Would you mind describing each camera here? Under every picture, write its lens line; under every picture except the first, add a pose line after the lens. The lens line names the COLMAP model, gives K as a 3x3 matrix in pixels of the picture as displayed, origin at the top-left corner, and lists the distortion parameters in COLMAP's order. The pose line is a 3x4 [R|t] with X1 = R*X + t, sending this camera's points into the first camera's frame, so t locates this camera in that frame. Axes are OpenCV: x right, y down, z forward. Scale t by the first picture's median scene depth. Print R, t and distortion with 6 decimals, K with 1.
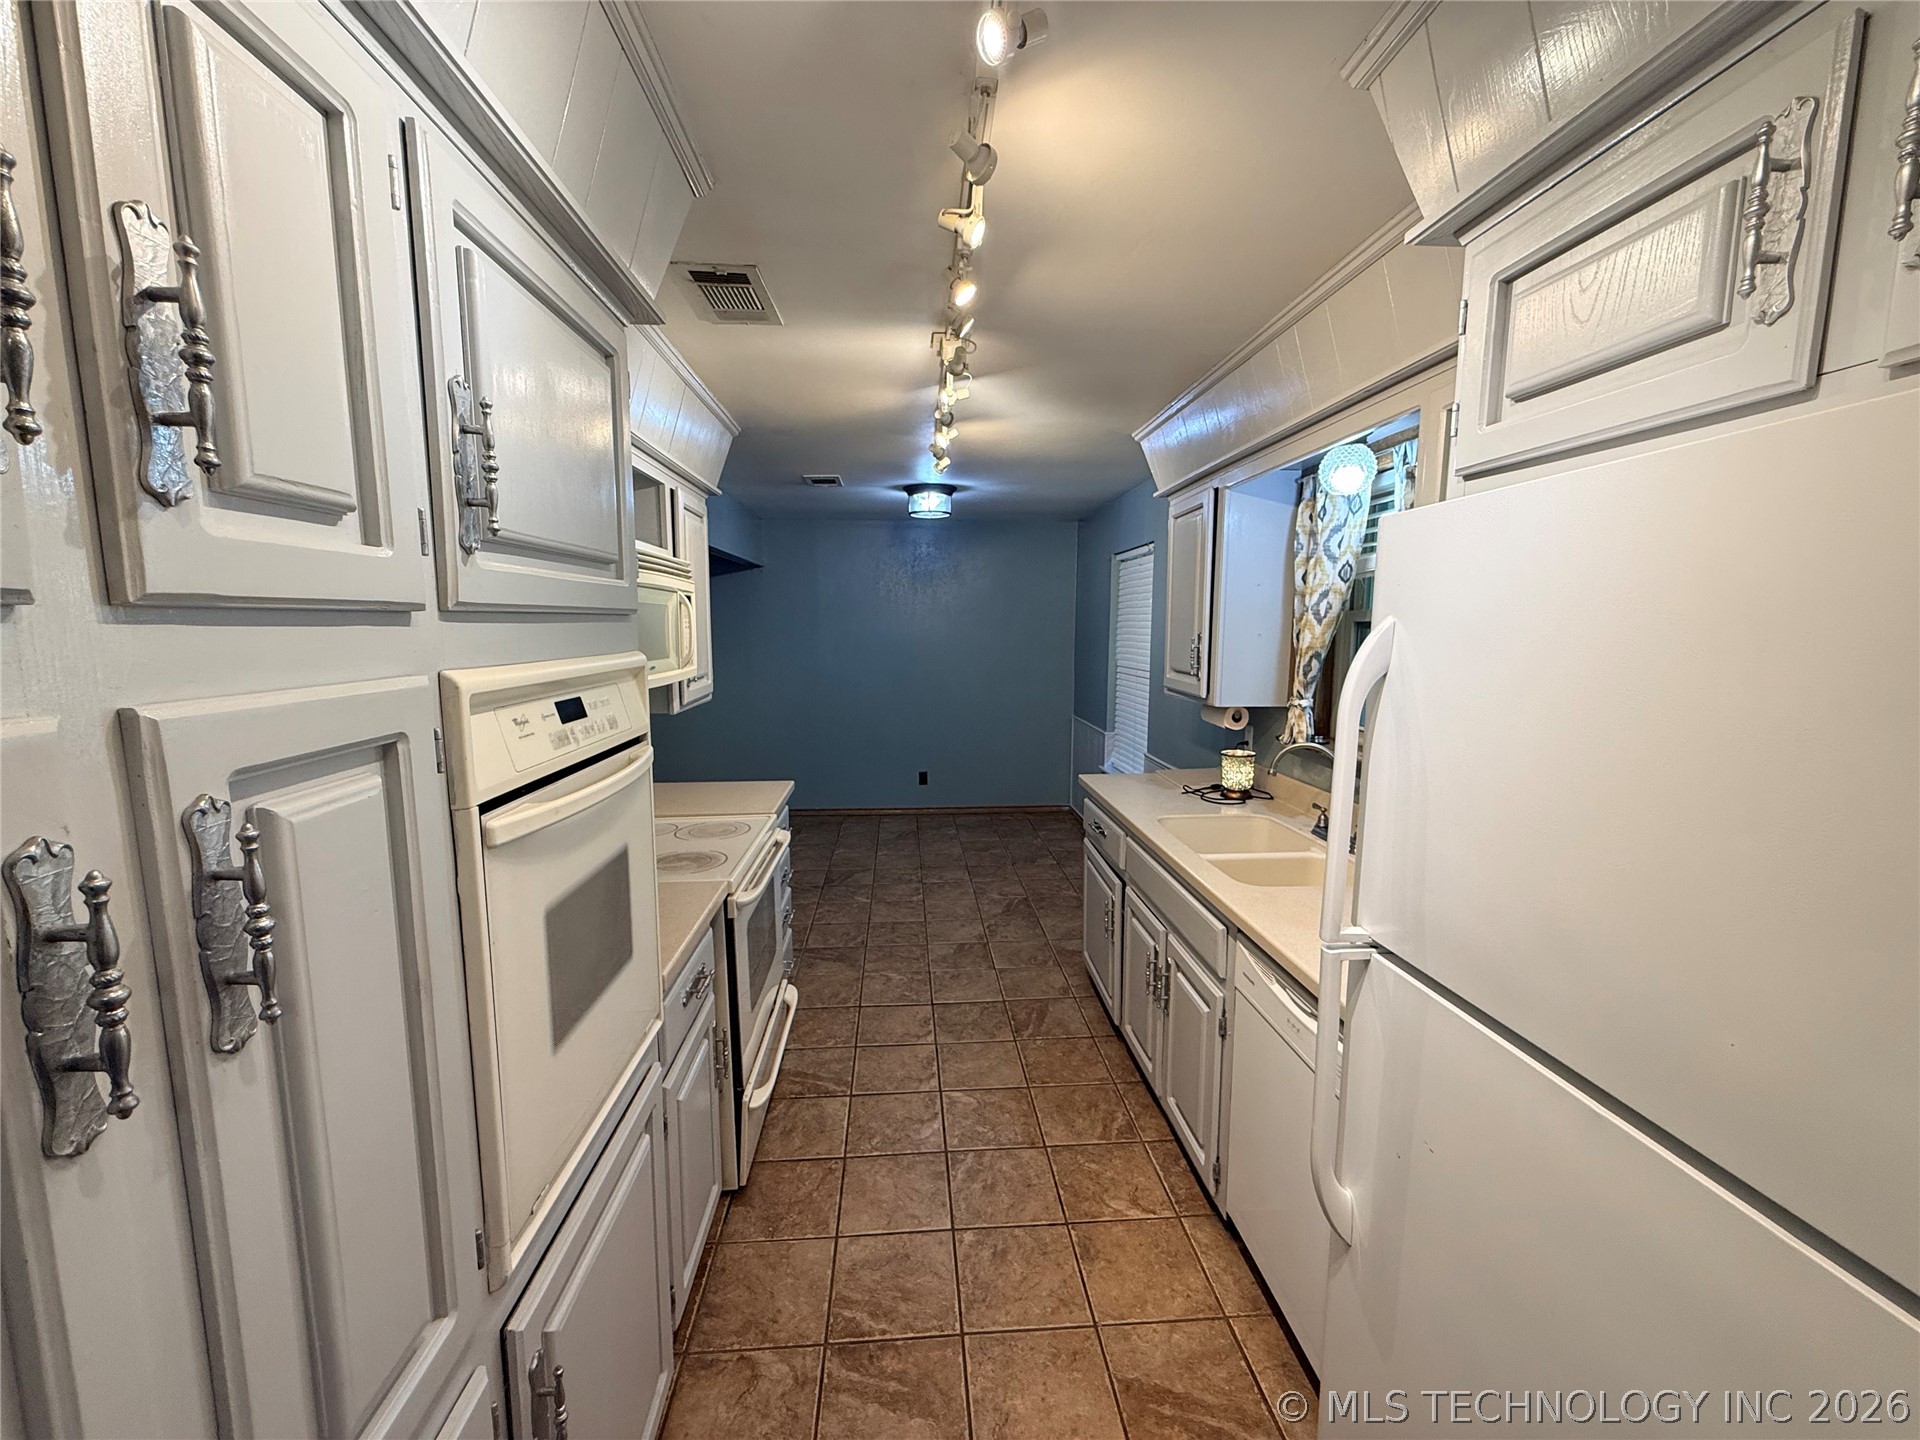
lens RADIAL K [[762.3, 0, 951.1], [0, 762.3, 717.8], [0, 0, 1]] dist [-0.001137, -0.000660]
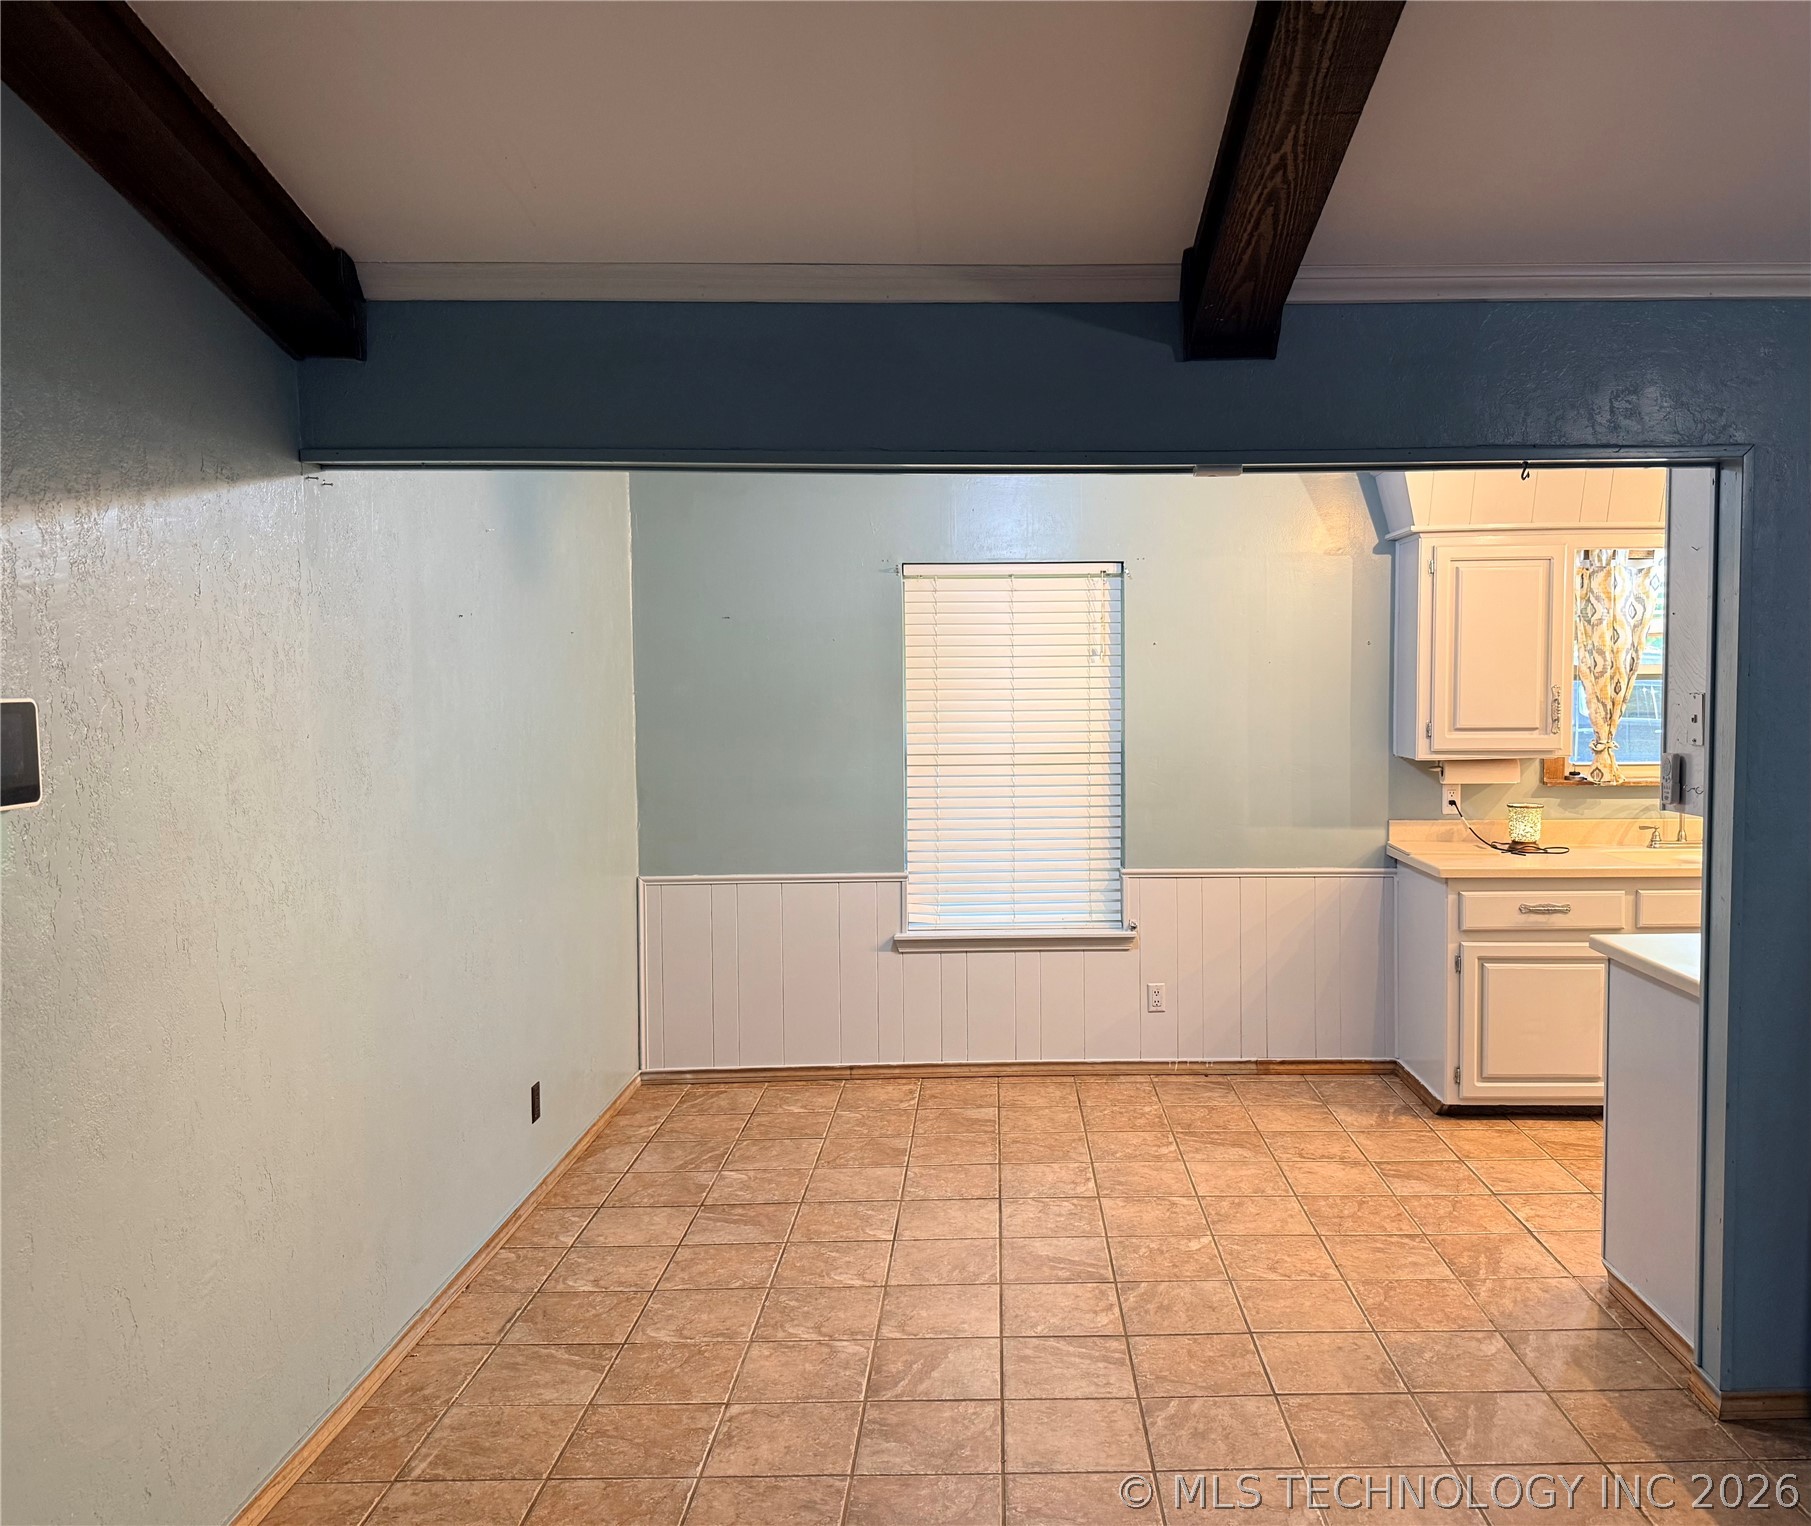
lens RADIAL K [[1405.2, 0, 1019.3], [0, 1405.2, 768.8], [0, 0, 1]] dist [0.159677, -0.336564]
pose [[0.044562, -0.056032, 0.997434, -1.371995], [0.128909, 0.990401, 0.049878, -0.163287], [-0.990655, 0.126355, 0.051357, 1.399024]]
